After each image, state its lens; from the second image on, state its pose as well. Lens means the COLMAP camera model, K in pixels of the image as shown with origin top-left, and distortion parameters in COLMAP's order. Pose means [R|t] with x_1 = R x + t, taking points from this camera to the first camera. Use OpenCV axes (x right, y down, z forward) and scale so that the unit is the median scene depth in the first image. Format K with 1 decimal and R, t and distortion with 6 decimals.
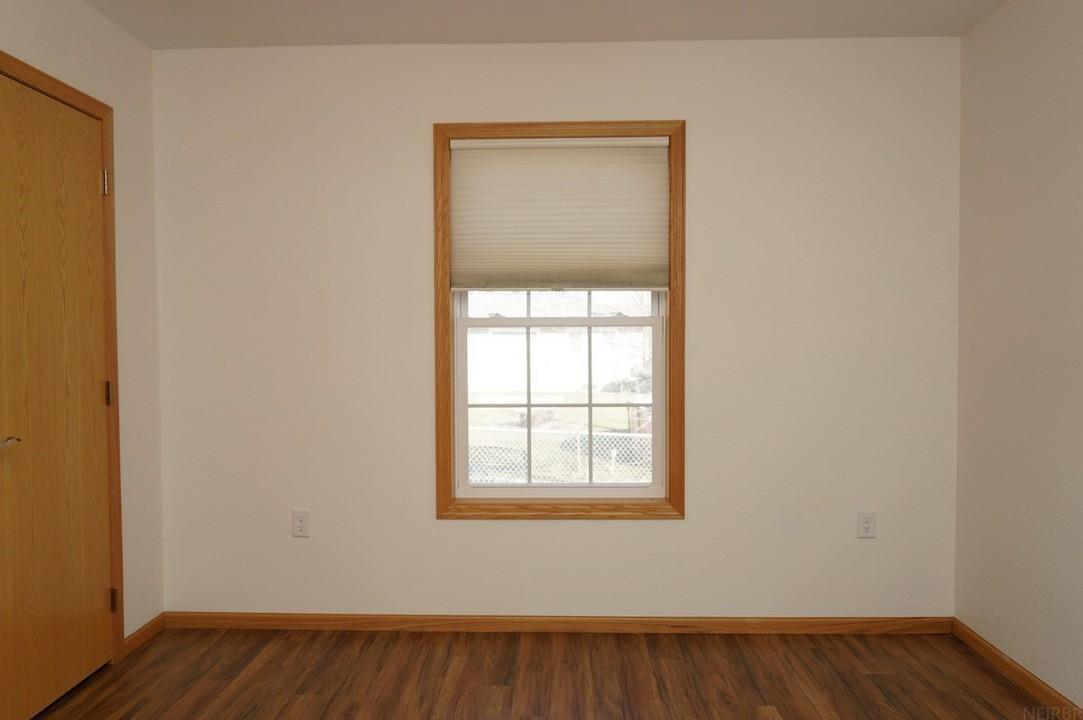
lens RADIAL K [[876.2, 0, 523.9], [0, 876.2, 354.0], [0, 0, 1]] dist [-0.007453, 0.000204]
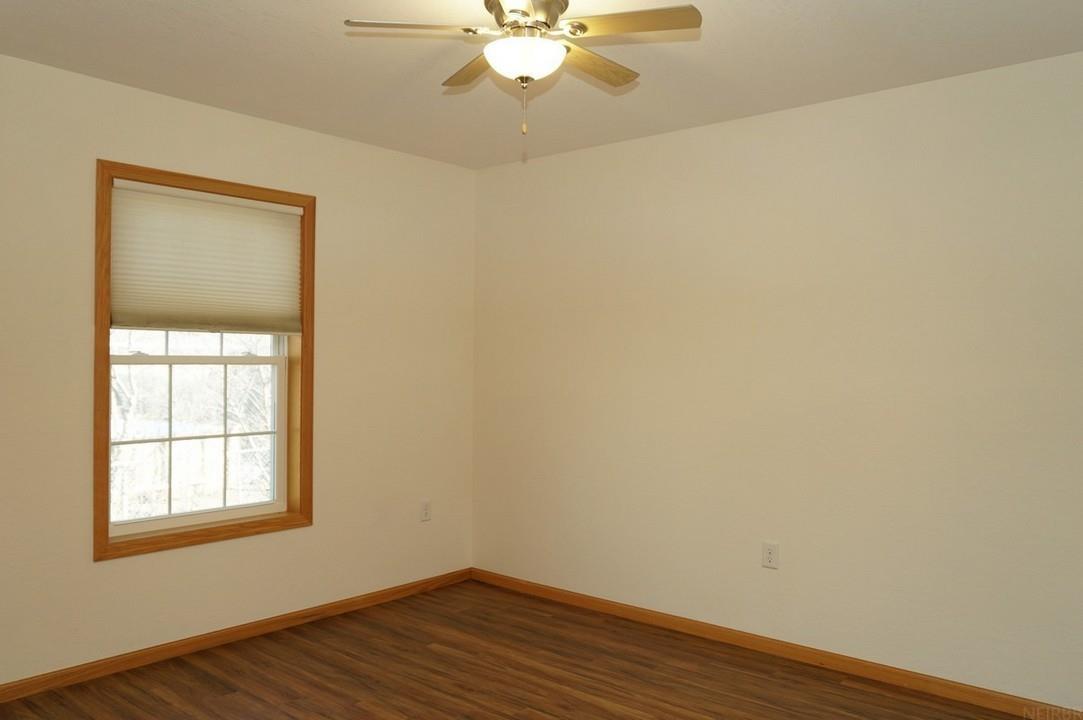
lens RADIAL K [[842.0, 0, 523.8], [0, 842.0, 364.9], [0, 0, 1]] dist [0.001532, 0.008362]
pose [[0.647275, 0.004897, 0.762241, -0.512510], [0.018410, 0.999587, -0.022054, -0.000743], [-0.762034, 0.028308, 0.646918, 0.024209]]
